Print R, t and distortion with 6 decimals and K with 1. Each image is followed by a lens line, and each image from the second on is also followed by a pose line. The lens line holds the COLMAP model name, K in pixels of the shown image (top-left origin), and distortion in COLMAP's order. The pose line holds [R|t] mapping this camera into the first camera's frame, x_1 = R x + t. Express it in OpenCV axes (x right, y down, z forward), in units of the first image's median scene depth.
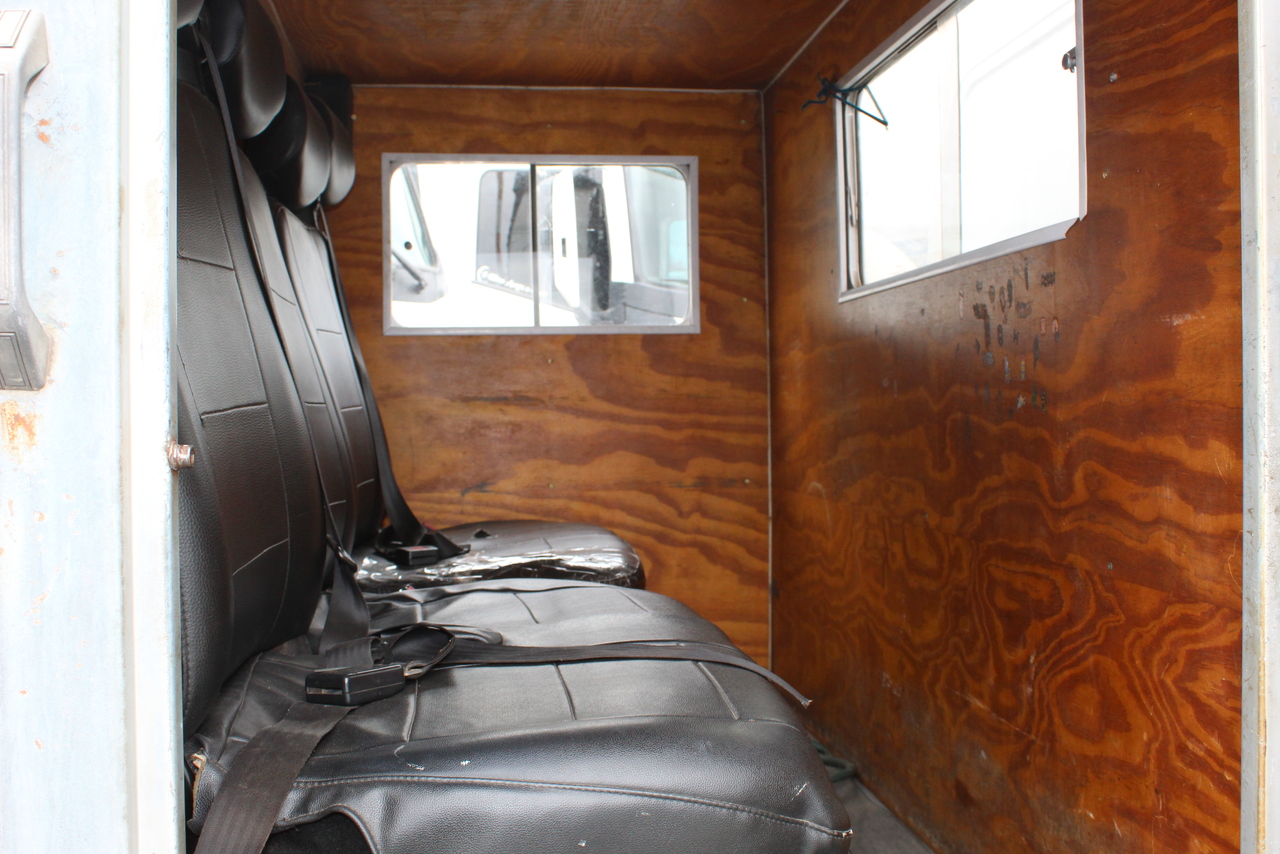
lens RADIAL K [[1349.7, 0, 640.0], [0, 1349.7, 427.0], [0, 0, 1]] dist [-0.138713, 0.165465]
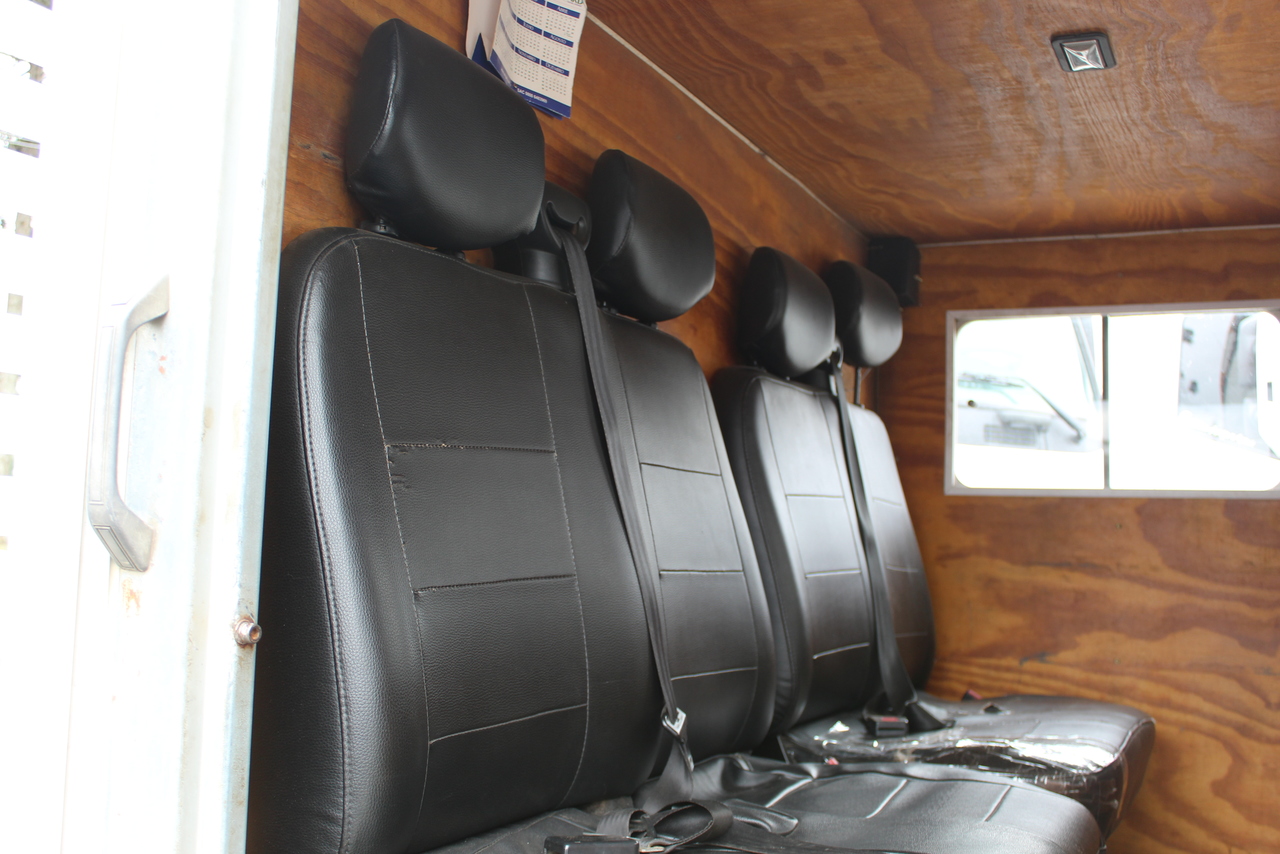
lens RADIAL K [[1349.7, 0, 640.0], [0, 1349.7, 427.0], [0, 0, 1]] dist [-0.138713, 0.165465]
pose [[0.835730, -0.004450, -0.549123, 0.160824], [-0.051597, 0.994907, -0.086590, -0.020435], [0.546711, 0.100699, 0.831244, 0.051865]]
